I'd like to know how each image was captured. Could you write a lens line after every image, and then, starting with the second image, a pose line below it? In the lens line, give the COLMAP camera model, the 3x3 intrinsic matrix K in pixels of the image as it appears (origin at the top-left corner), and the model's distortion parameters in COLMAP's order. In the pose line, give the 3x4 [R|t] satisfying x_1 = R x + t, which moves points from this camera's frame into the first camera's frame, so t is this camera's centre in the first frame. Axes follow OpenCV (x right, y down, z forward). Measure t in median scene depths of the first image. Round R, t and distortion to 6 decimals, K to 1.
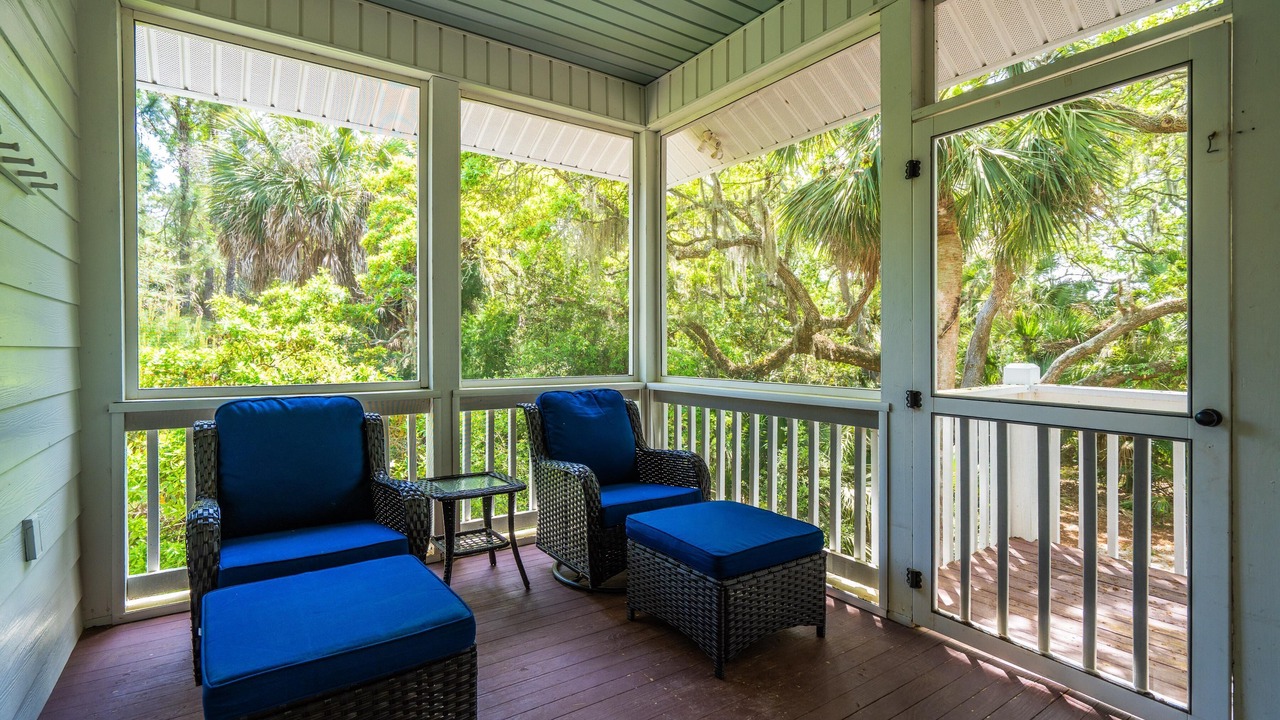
lens RADIAL K [[580.6, 0, 640.0], [0, 580.6, 360.0], [0, 0, 1]] dist [0.000559, 0.000275]
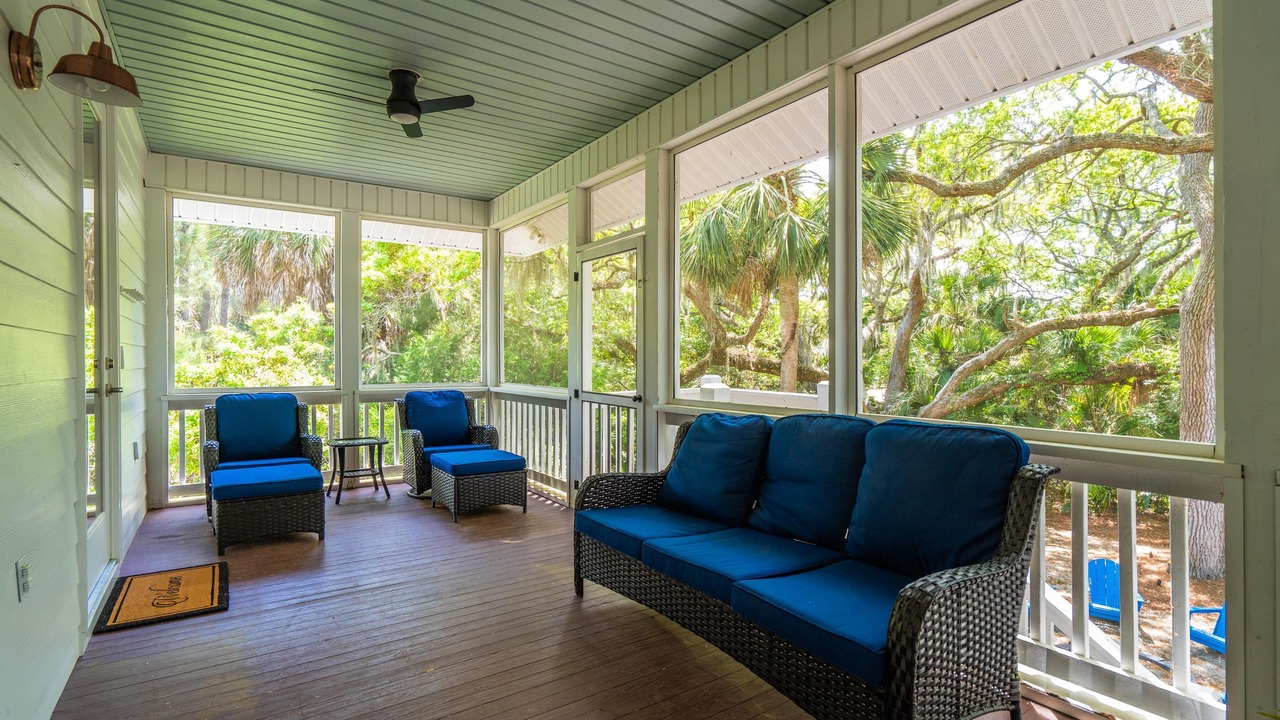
lens RADIAL K [[616.7, 0, 683.2], [0, 616.7, 367.1], [0, 0, 1]] dist [0.001713, -0.000012]
pose [[0.999723, -0.000097, 0.023543, 0.480689], [0.000195, 0.999991, -0.004189, -0.008168], [-0.023543, 0.004193, 0.999714, -0.675977]]
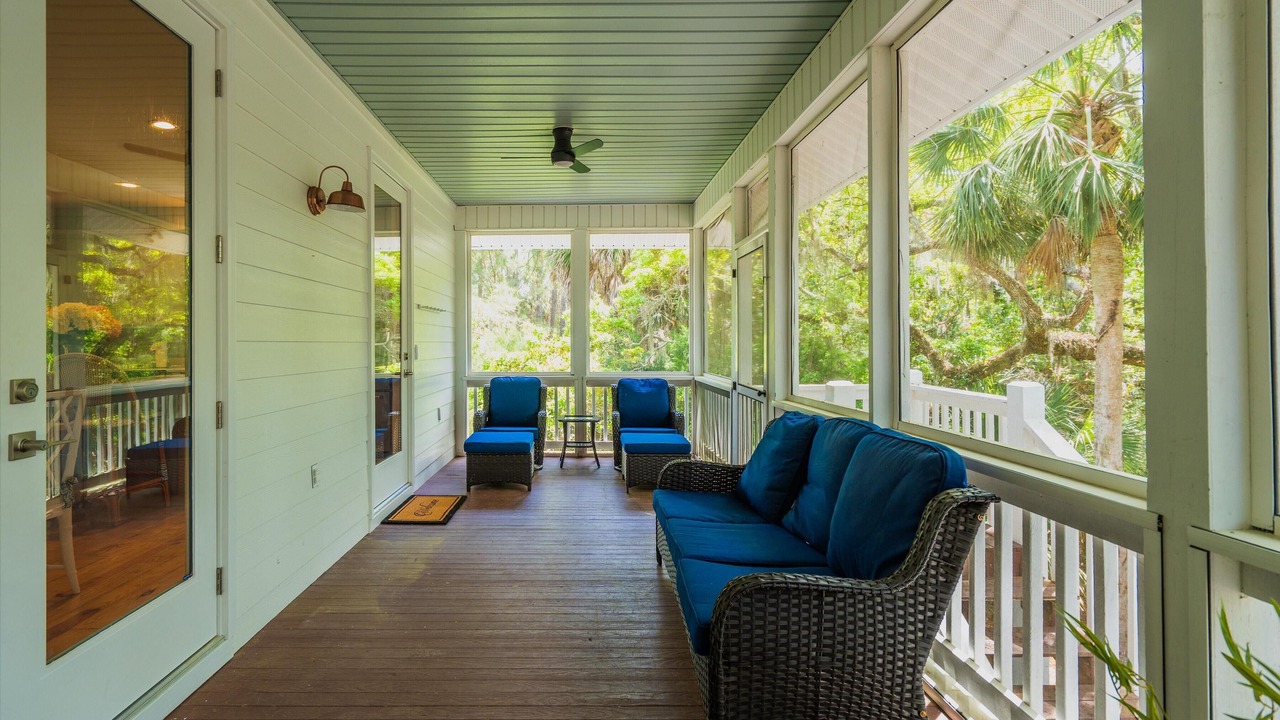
lens RADIAL K [[674.1, 0, 595.5], [0, 674.1, 345.4], [0, 0, 1]] dist [0.001170, 0.000383]
pose [[0.809408, 0.000513, -0.587247, 0.895558], [-0.006526, 0.999946, -0.008121, -0.031631], [0.587211, 0.010405, 0.809367, -0.742076]]
